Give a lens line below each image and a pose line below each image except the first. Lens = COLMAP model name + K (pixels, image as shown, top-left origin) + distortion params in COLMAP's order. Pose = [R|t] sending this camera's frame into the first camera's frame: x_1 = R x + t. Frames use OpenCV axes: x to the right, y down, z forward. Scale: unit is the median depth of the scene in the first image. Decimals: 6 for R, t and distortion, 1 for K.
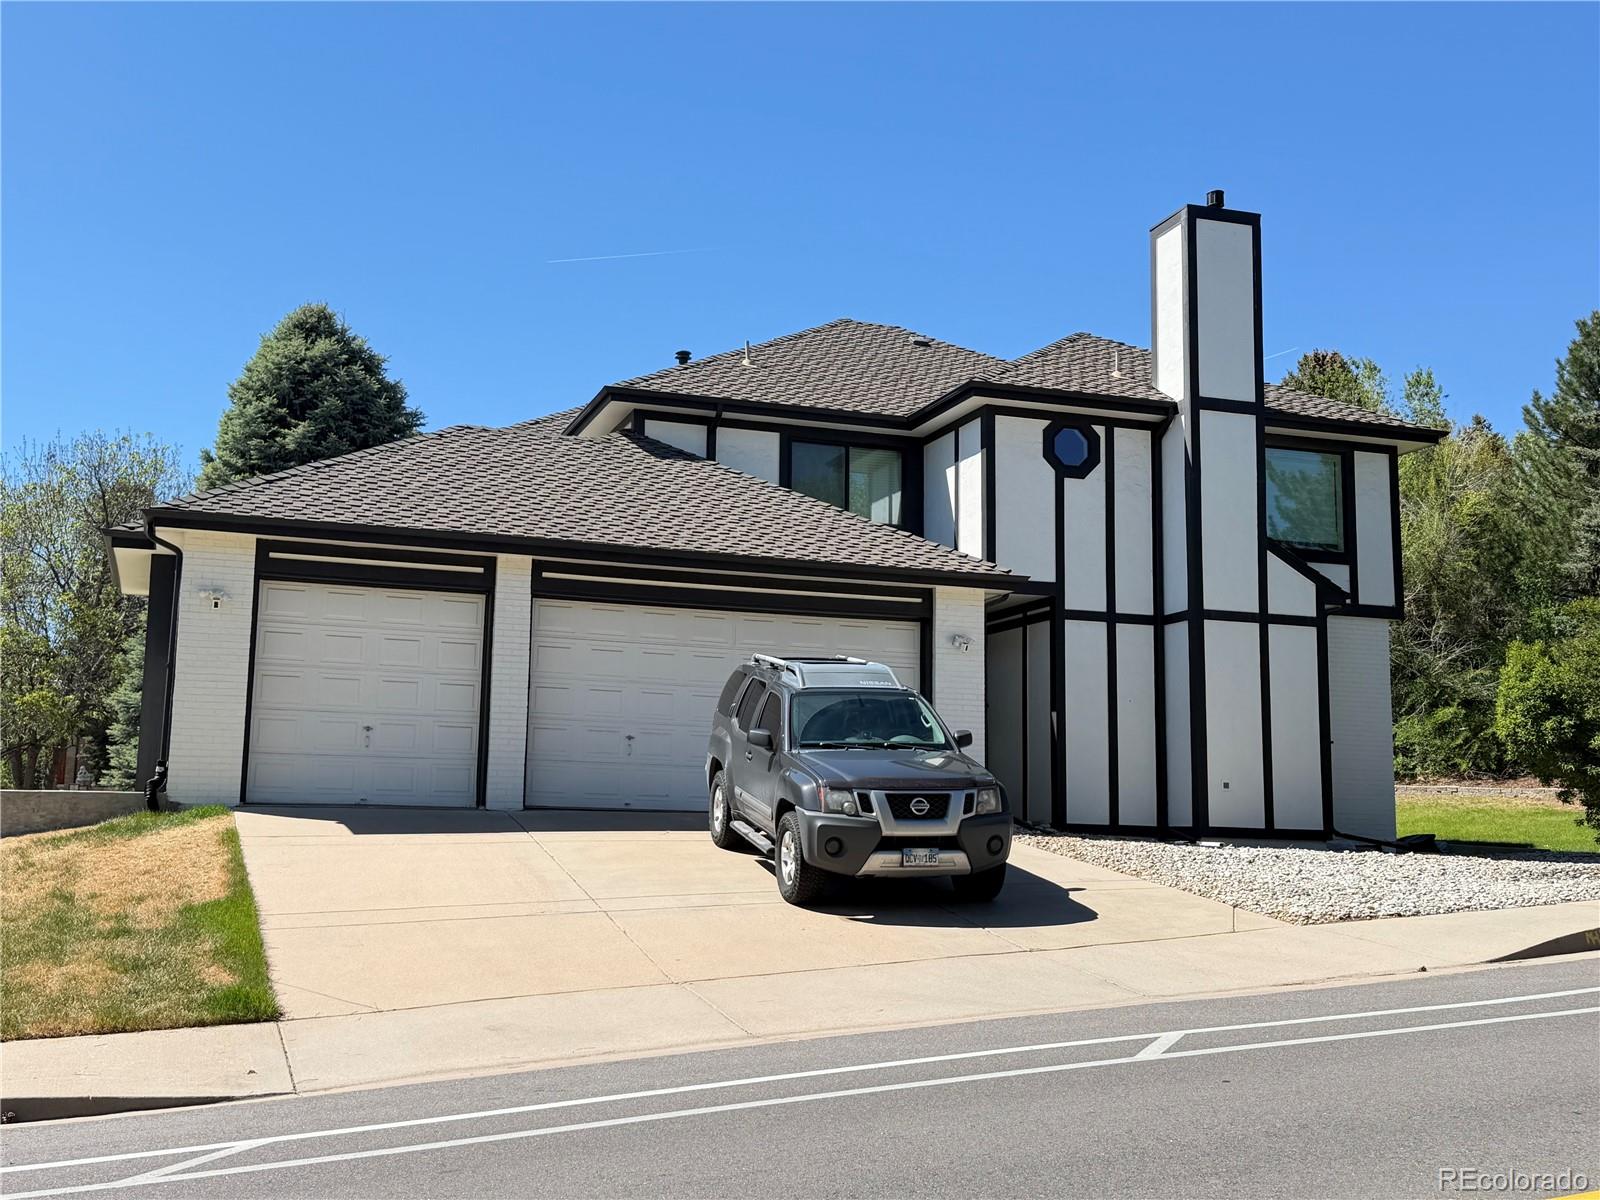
lens RADIAL K [[1738.6, 0, 800.5], [0, 1738.6, 597.6], [0, 0, 1]] dist [0.101132, 0.000000]
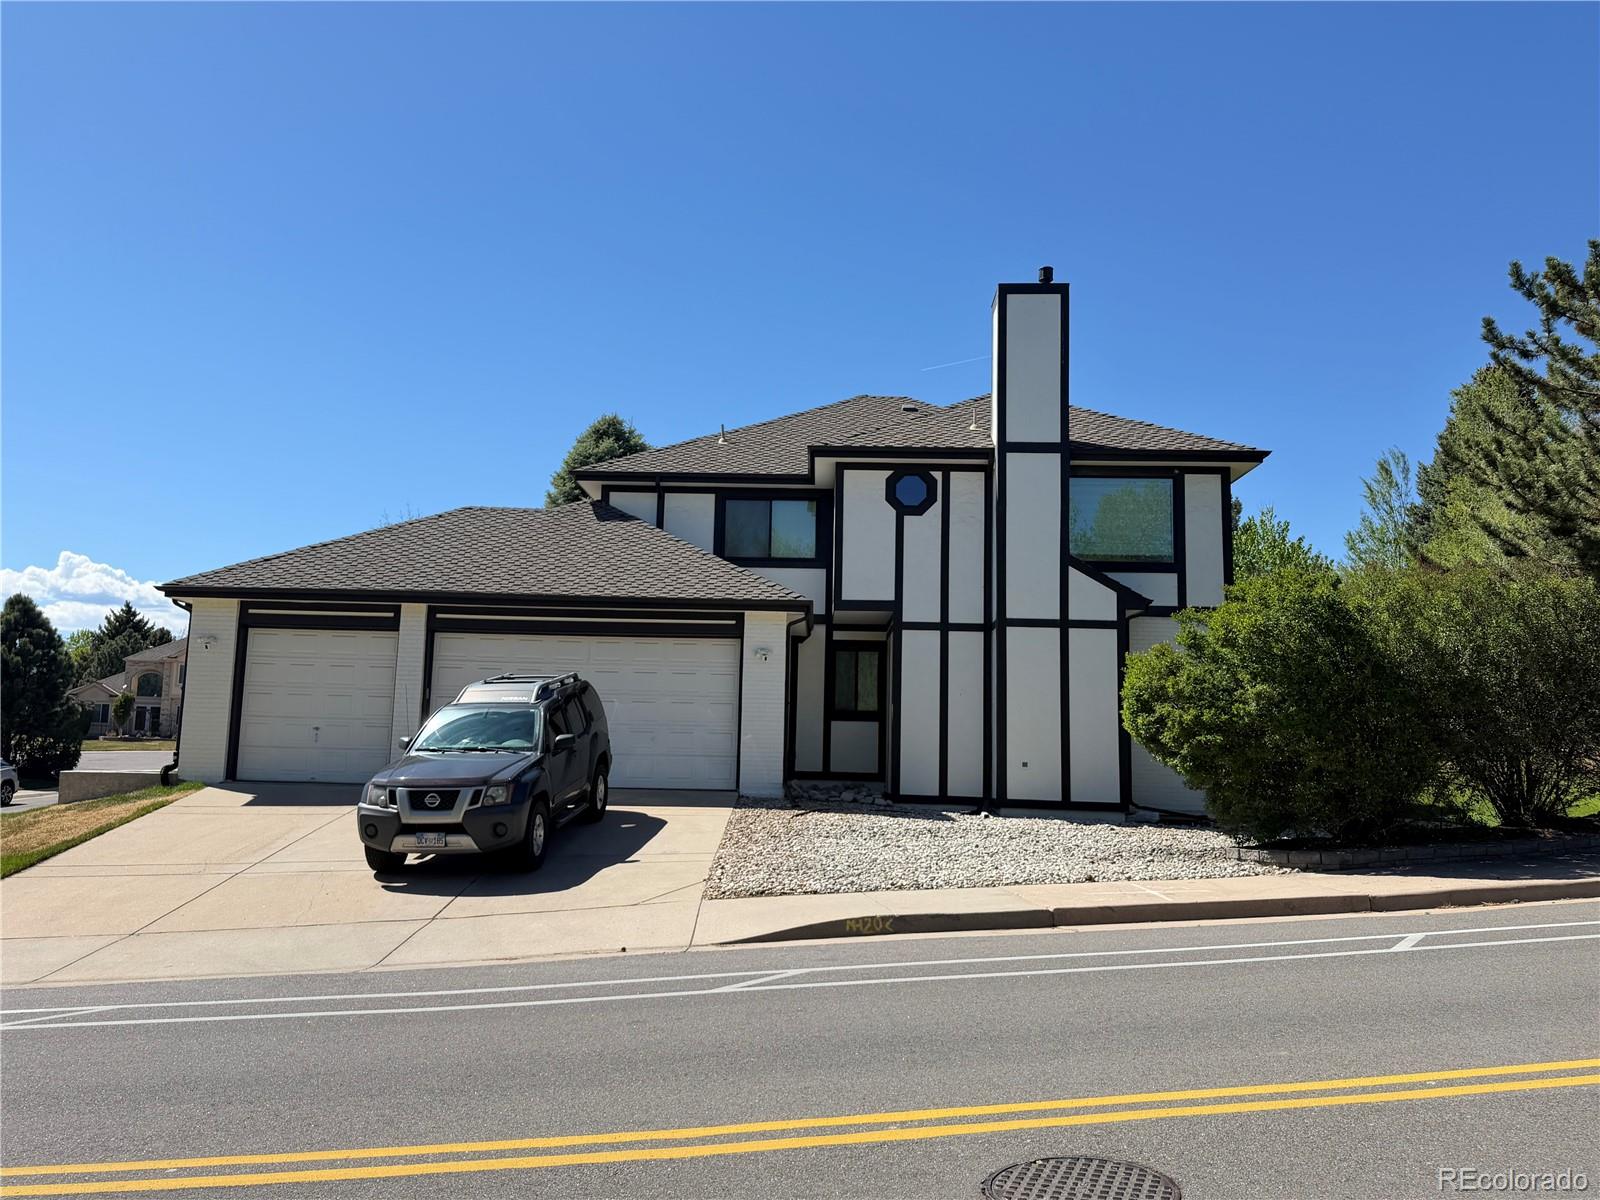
lens RADIAL K [[1270.7, 0, 802.2], [0, 1270.7, 598.9], [0, 0, 1]] dist [0.076009, -0.109640]
pose [[0.932266, -0.040182, -0.359535, 0.408385], [0.041693, 0.999124, -0.003556, -0.009266], [0.359363, -0.011675, 0.933125, 0.126682]]
